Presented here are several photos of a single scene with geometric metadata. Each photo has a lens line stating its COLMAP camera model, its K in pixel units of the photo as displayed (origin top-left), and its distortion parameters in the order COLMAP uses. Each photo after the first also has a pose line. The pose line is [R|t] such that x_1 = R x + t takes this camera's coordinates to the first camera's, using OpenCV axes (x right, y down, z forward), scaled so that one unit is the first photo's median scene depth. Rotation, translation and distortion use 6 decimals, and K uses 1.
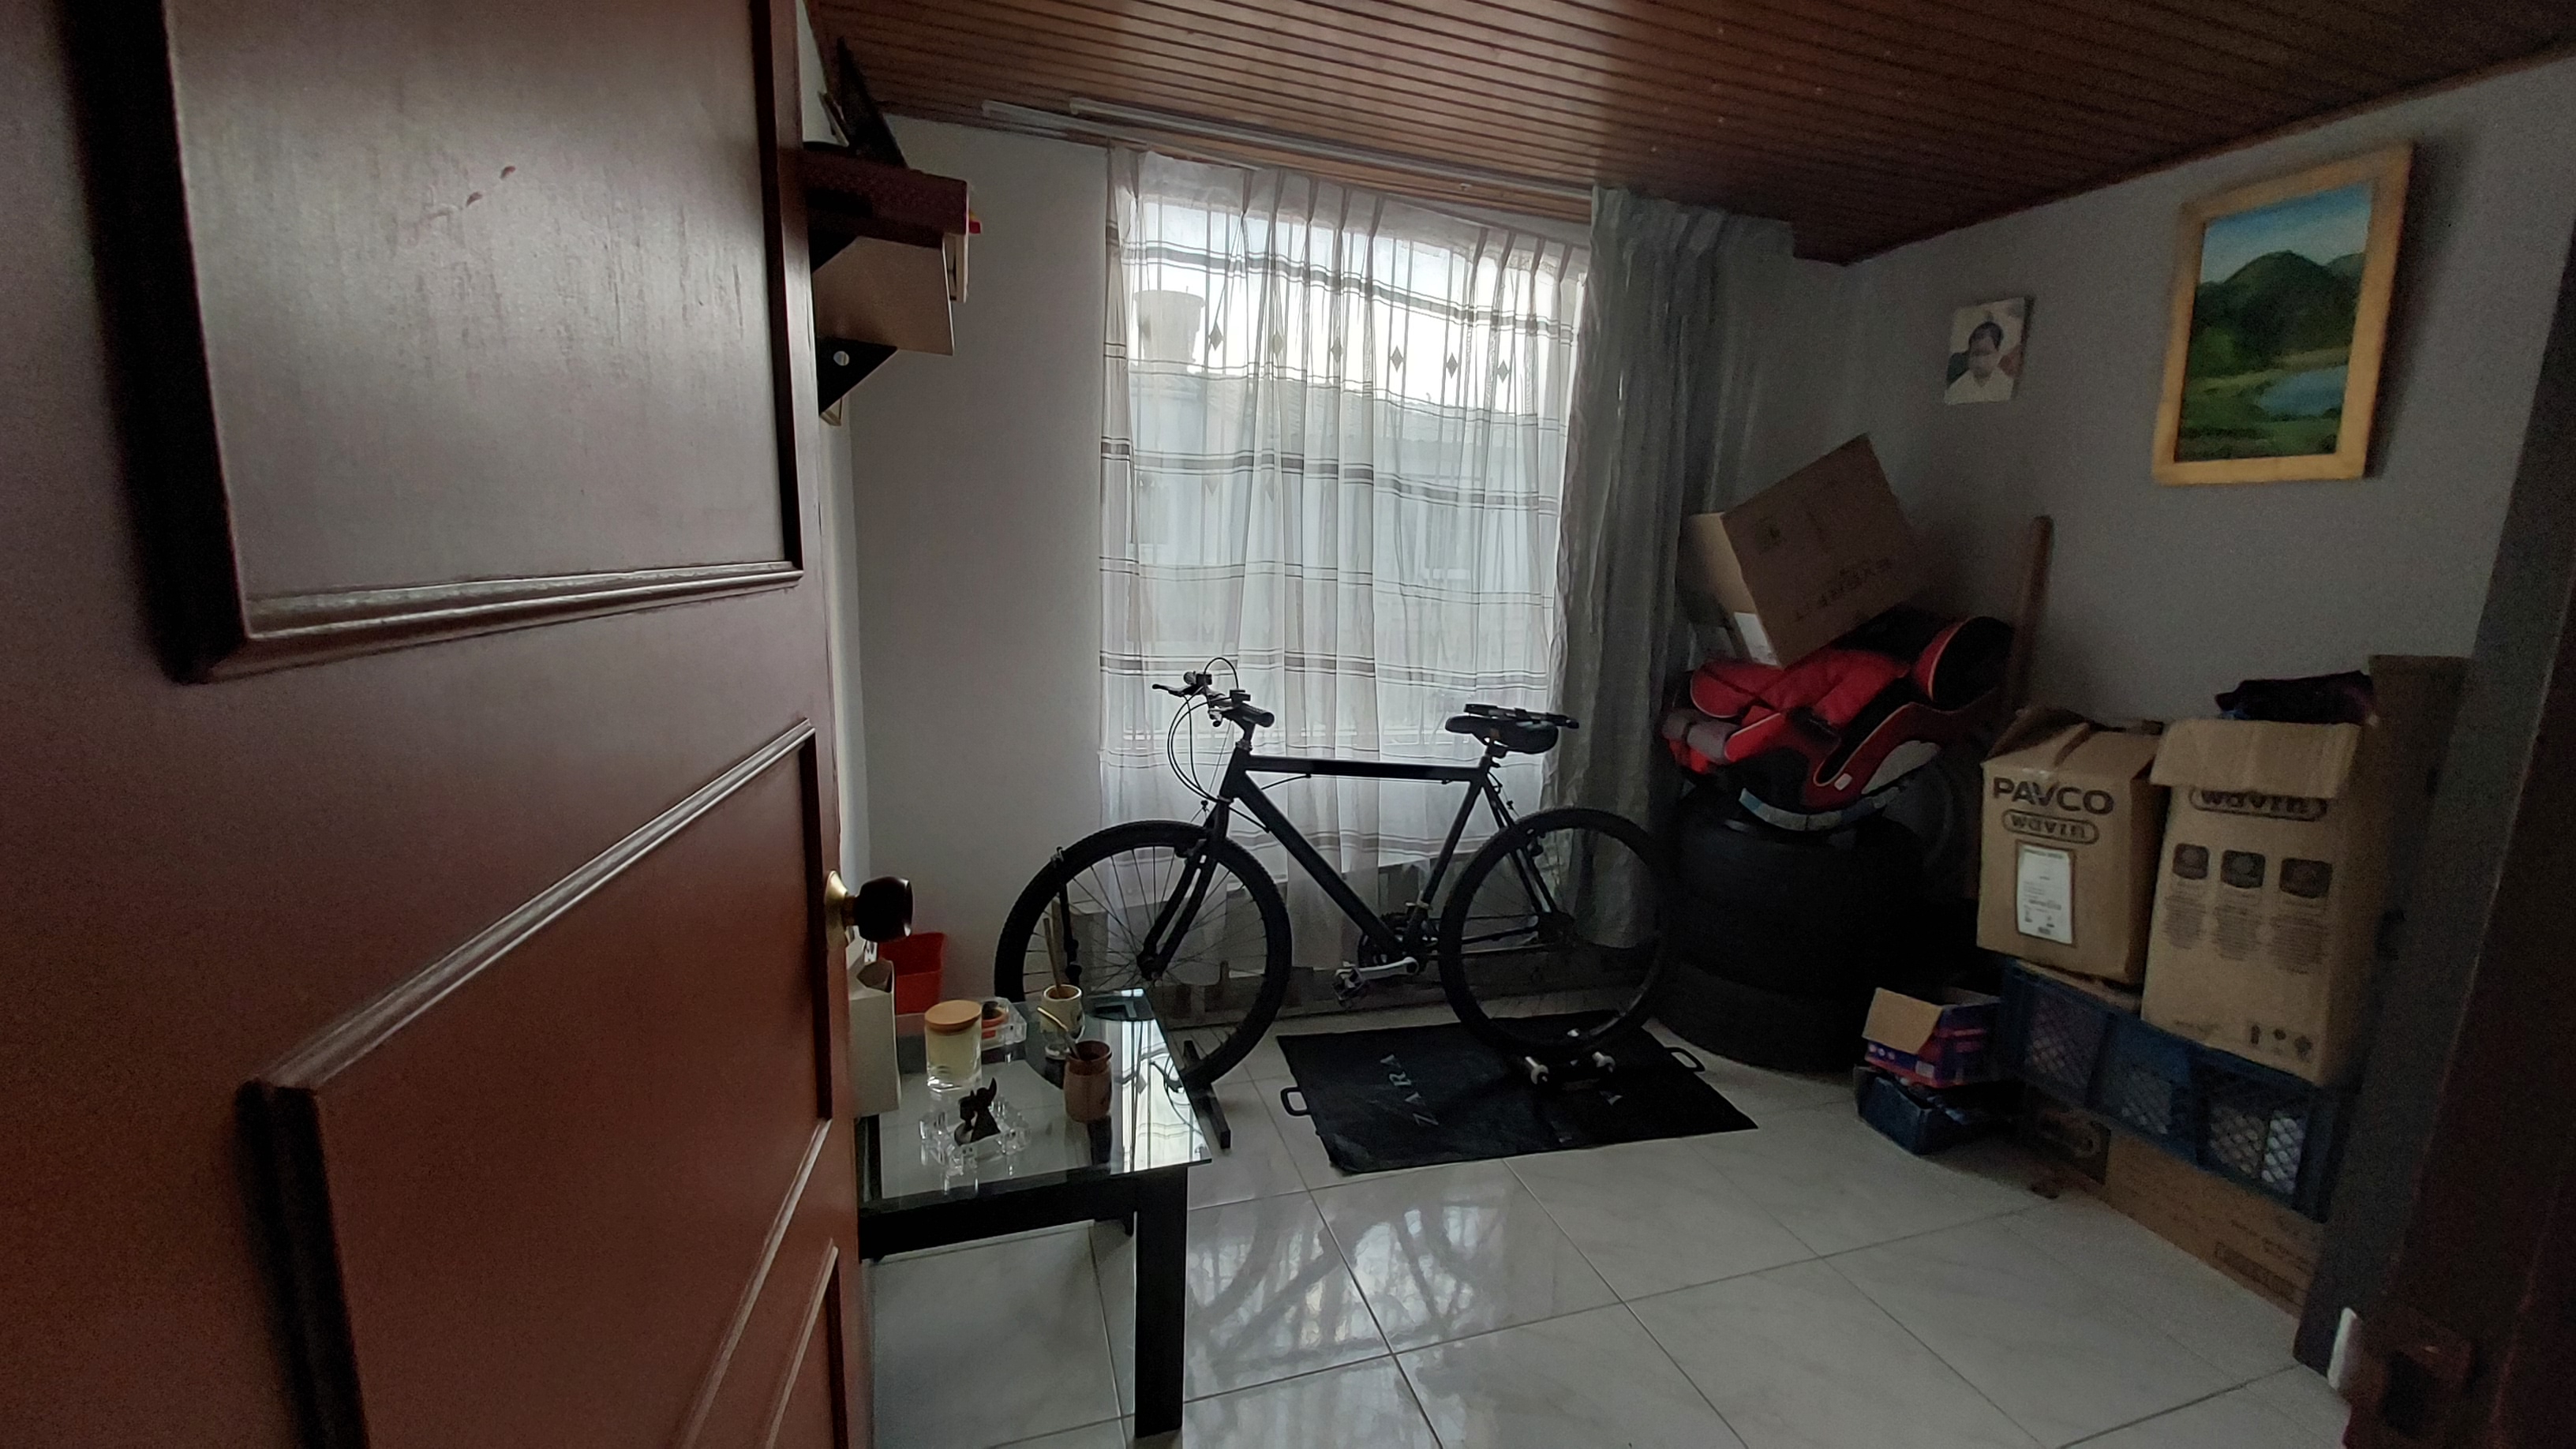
lens RADIAL K [[1029.4, 0, 1297.4], [0, 1029.4, 733.4], [0, 0, 1]] dist [0.002907, -0.000405]
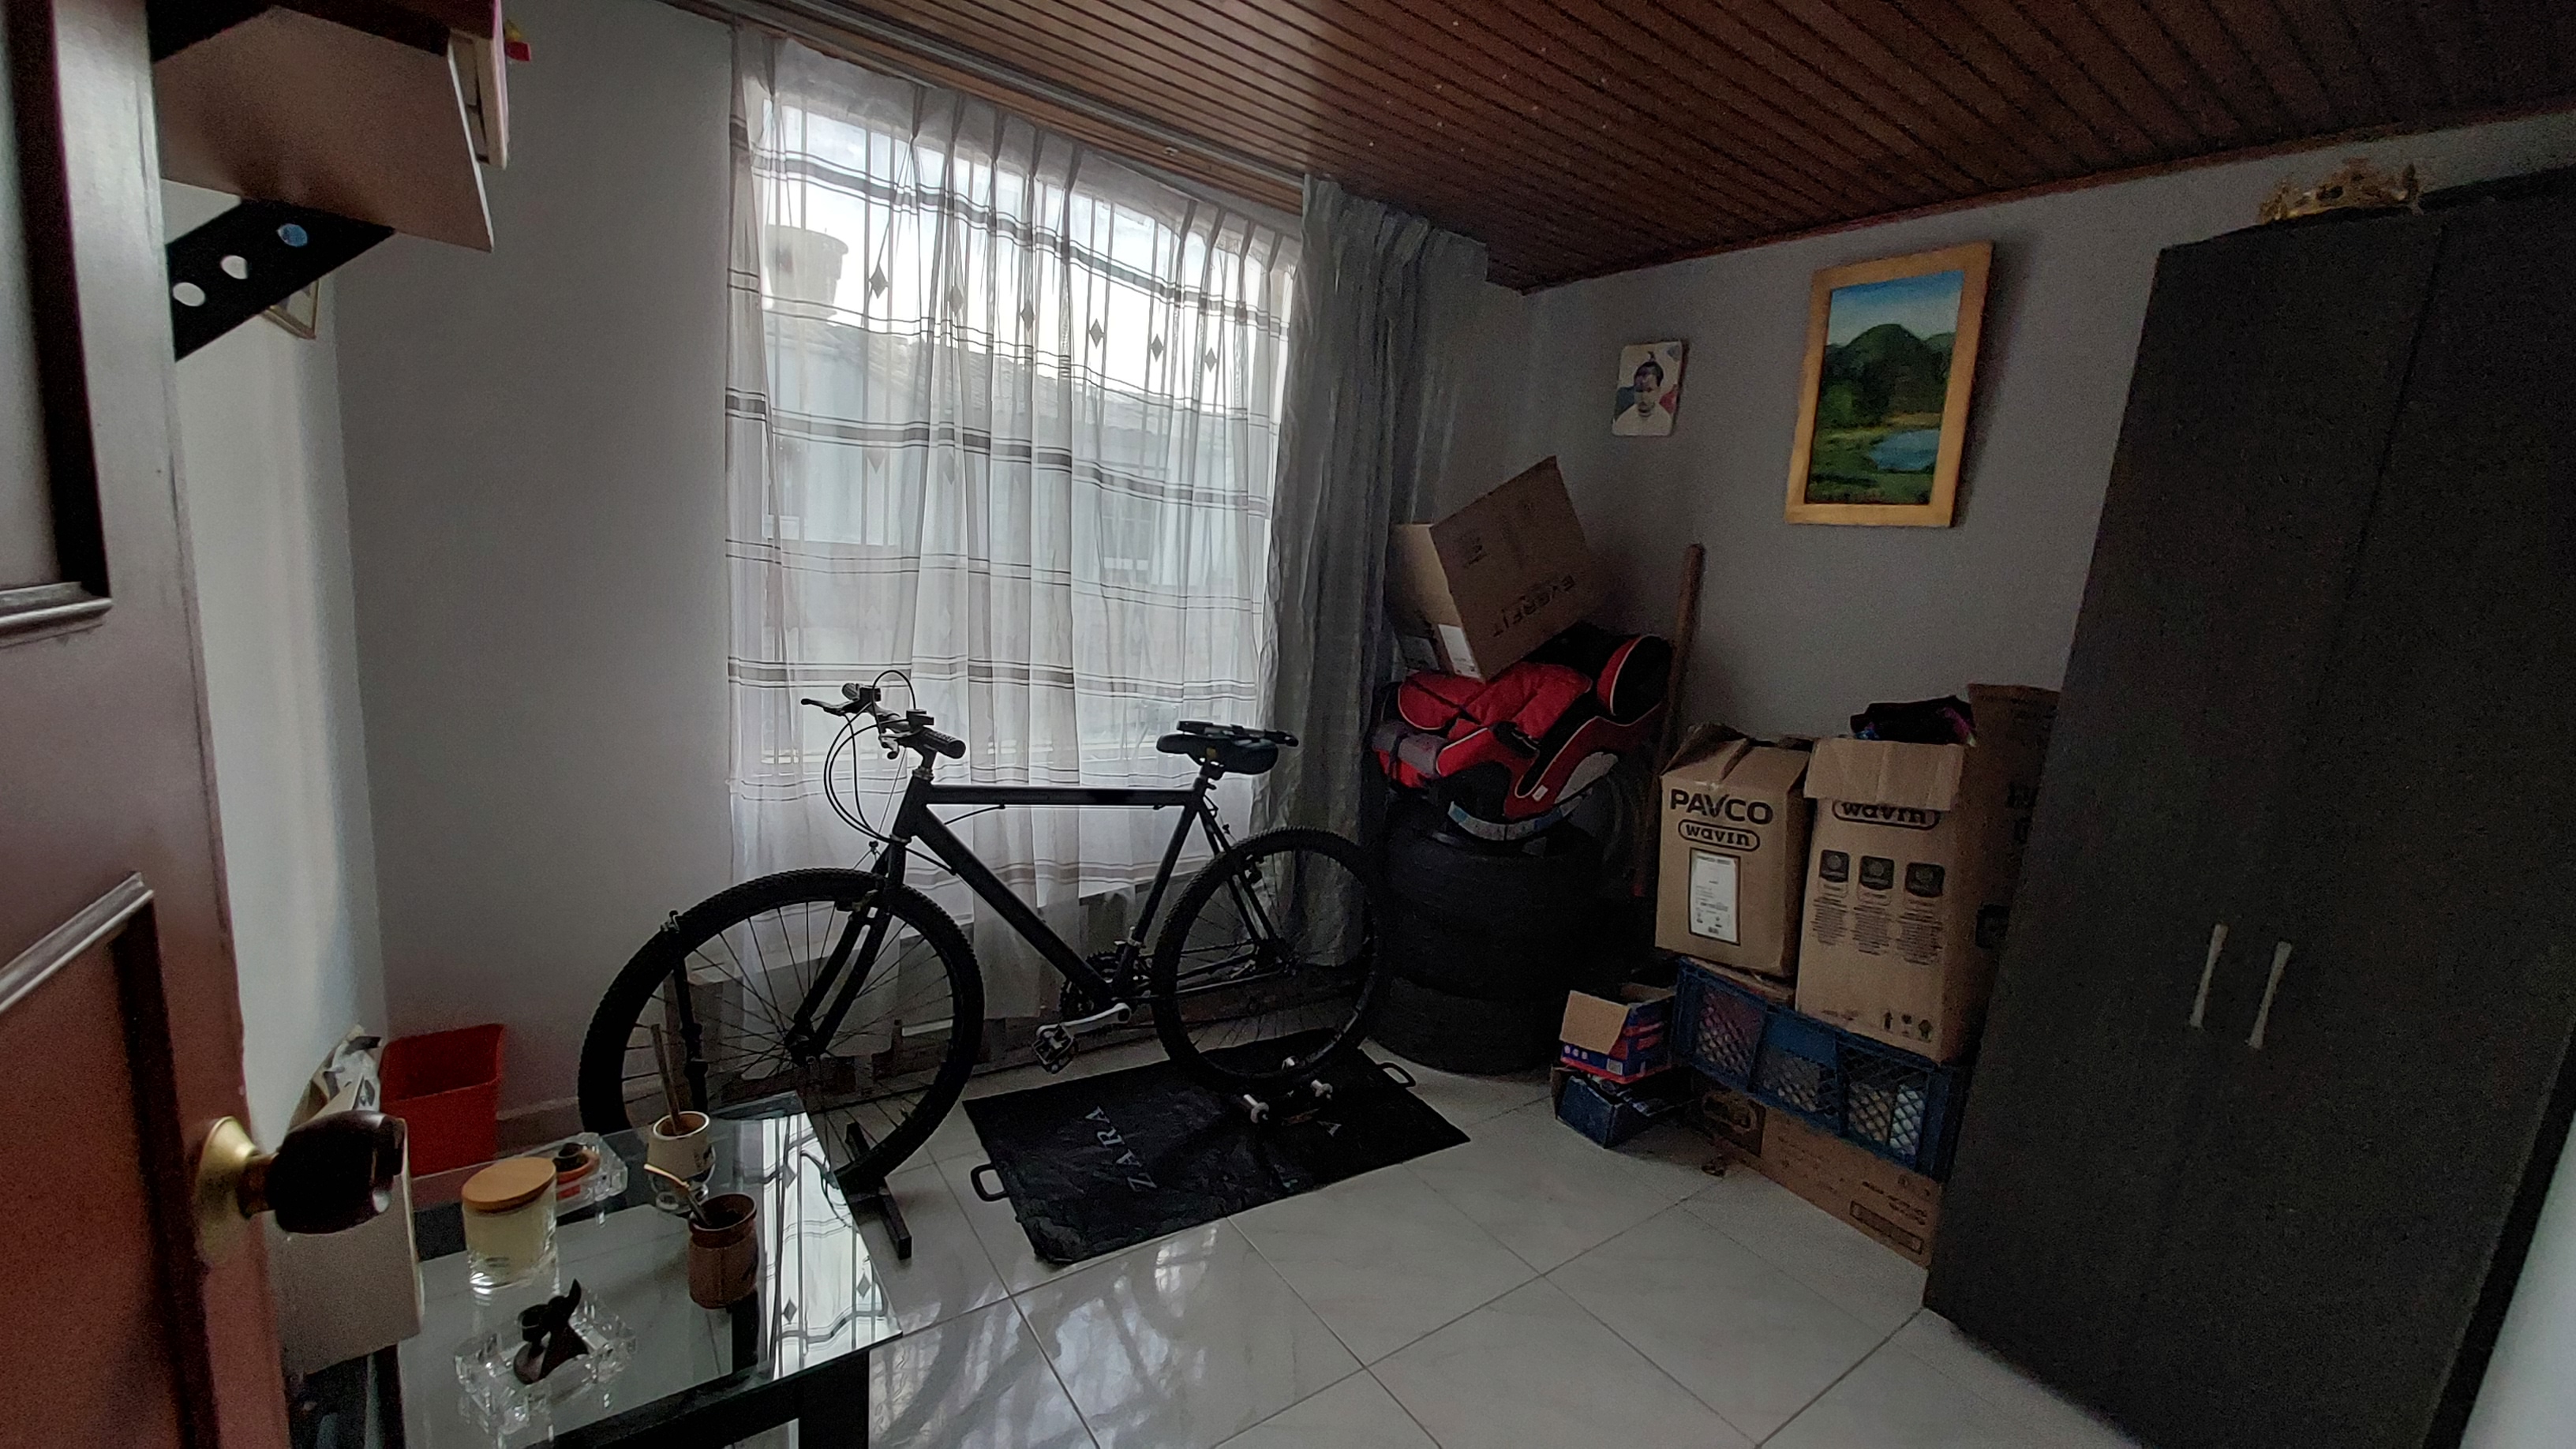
lens RADIAL K [[1029.4, 0, 1297.4], [0, 1029.4, 733.4], [0, 0, 1]] dist [0.002907, -0.000405]
pose [[0.949018, -0.010596, 0.315044, -0.025134], [0.006636, 0.999885, 0.013639, -0.029334], [-0.315152, -0.010853, 0.948979, 0.100610]]
